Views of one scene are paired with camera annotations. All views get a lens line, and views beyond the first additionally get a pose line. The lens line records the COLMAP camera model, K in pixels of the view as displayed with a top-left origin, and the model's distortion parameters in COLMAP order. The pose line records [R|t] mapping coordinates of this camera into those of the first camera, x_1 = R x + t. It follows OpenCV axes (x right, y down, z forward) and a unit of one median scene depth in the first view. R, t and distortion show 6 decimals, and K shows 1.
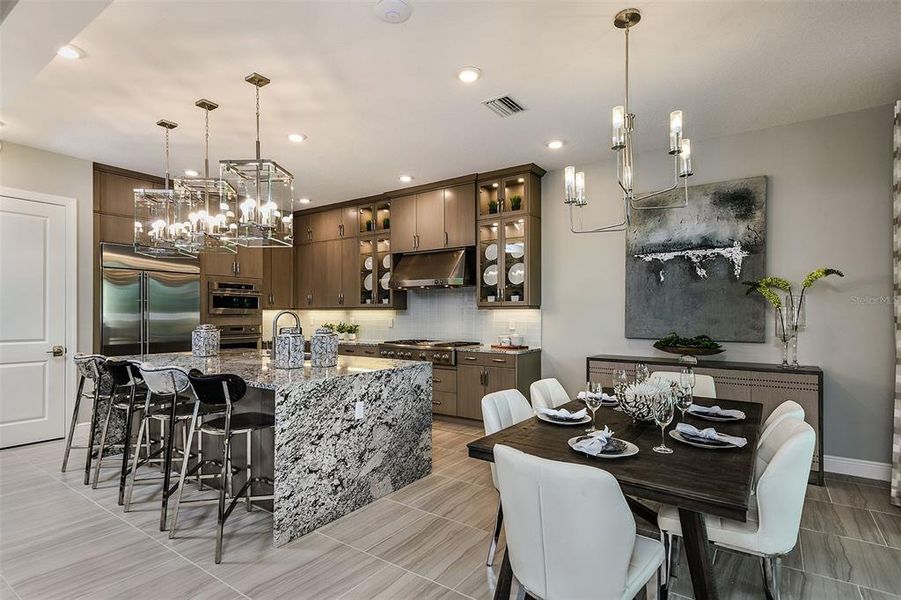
lens RADIAL K [[458.4, 0, 451.1], [0, 458.4, 310.5], [0, 0, 1]] dist [0.030435, -0.000618]
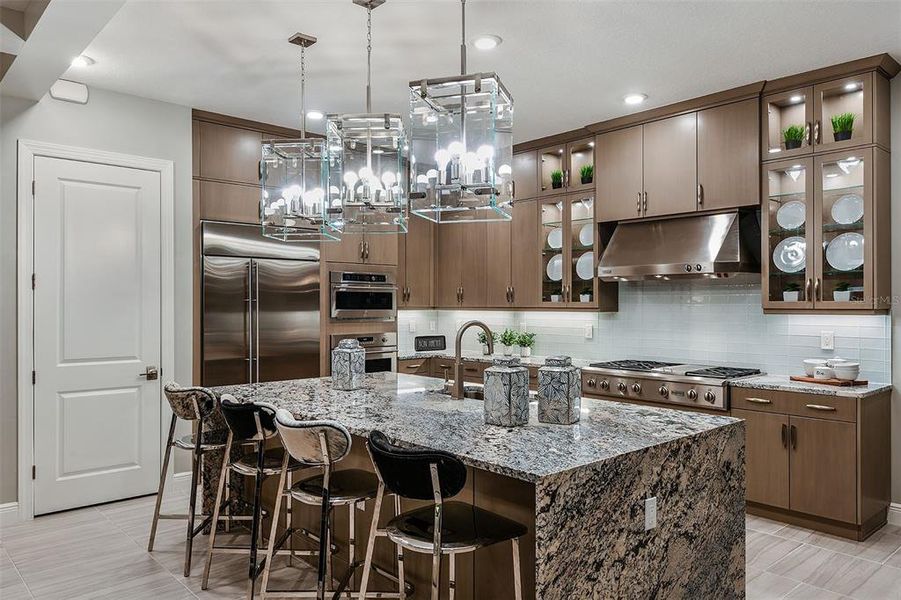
lens RADIAL K [[647.8, 0, 450.5], [0, 647.8, 300.0], [0, 0, 1]] dist [0.021639, -0.006526]
pose [[0.974888, -0.001592, -0.222689, -0.155308], [0.002052, 0.999996, 0.001834, -0.024490], [0.222685, -0.002245, 0.974888, 0.111523]]
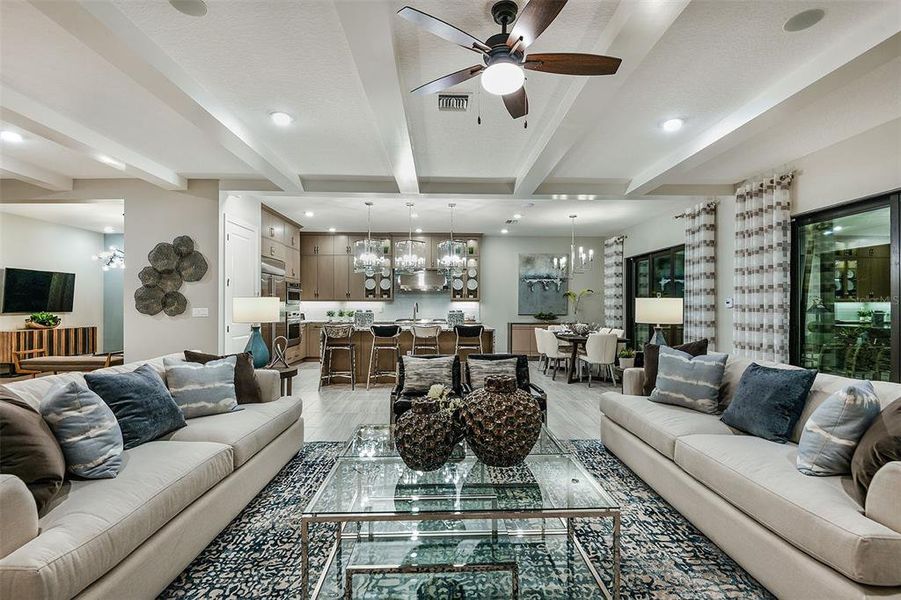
lens RADIAL K [[409.1, 0, 450.5], [0, 409.1, 300.0], [0, 0, 1]] dist [0.031696, -0.029275]
pose [[0.801564, 0.008865, 0.597843, -1.046696], [-0.006619, 0.999960, -0.005954, 0.000030], [-0.597872, 0.000816, 0.801591, -0.415149]]
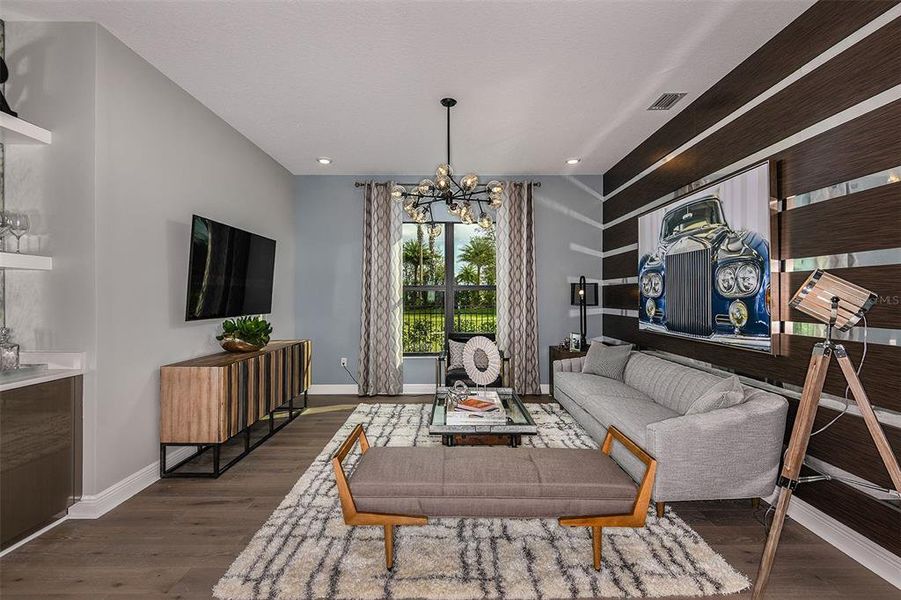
lens RADIAL K [[418.0, 0, 452.4], [0, 418.0, 296.4], [0, 0, 1]] dist [0.008626, -0.000527]
pose [[0.815673, 0.002761, 0.578507, -1.477388], [-0.007900, 0.999949, 0.006366, 0.004239], [-0.578459, -0.009762, 0.815653, 0.876207]]
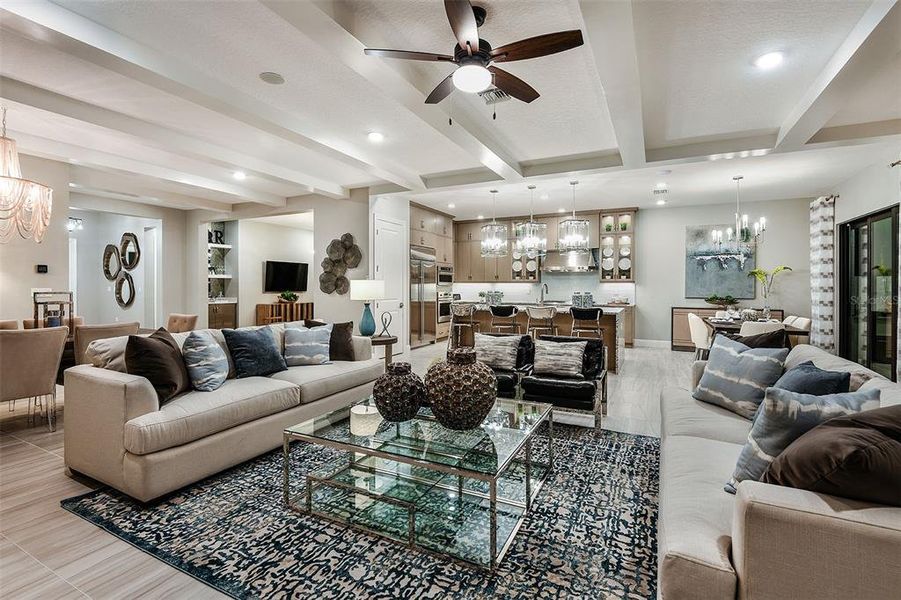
lens RADIAL K [[411.6, 0, 447.7], [0, 411.6, 283.0], [0, 0, 1]] dist [0.003780, -0.000307]
pose [[0.989162, 0.003637, 0.146784, -0.835062], [-0.003612, 0.999993, -0.000436, -0.000202], [-0.146785, -0.000099, 0.989168, -0.569330]]
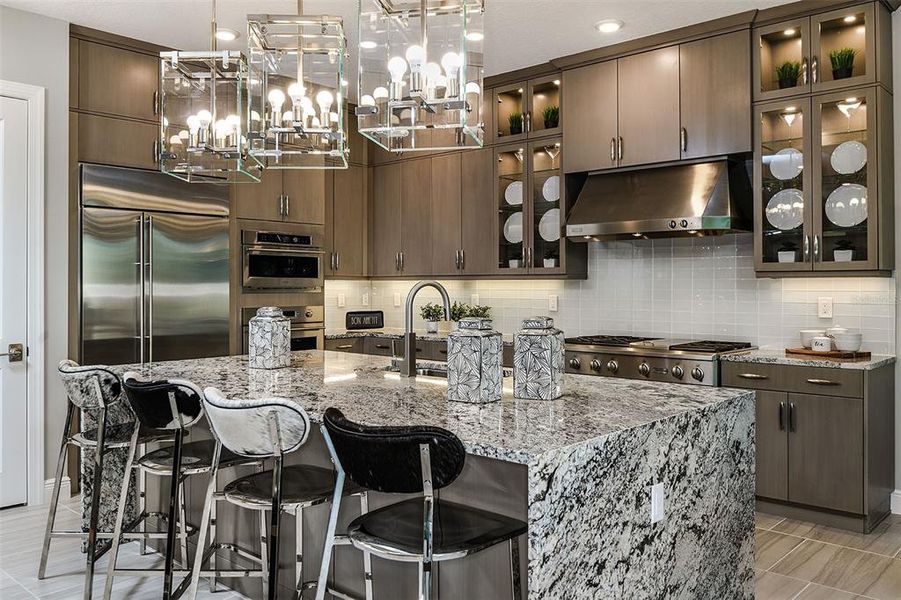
lens RADIAL K [[749.7, 0, 448.2], [0, 749.7, 277.2], [0, 0, 1]] dist [-0.005302, -0.001987]
pose [[0.991788, -0.002526, -0.127868, -0.184579], [0.001995, 0.999989, -0.004285, -0.000516], [0.127878, 0.003995, 0.991782, 0.147128]]
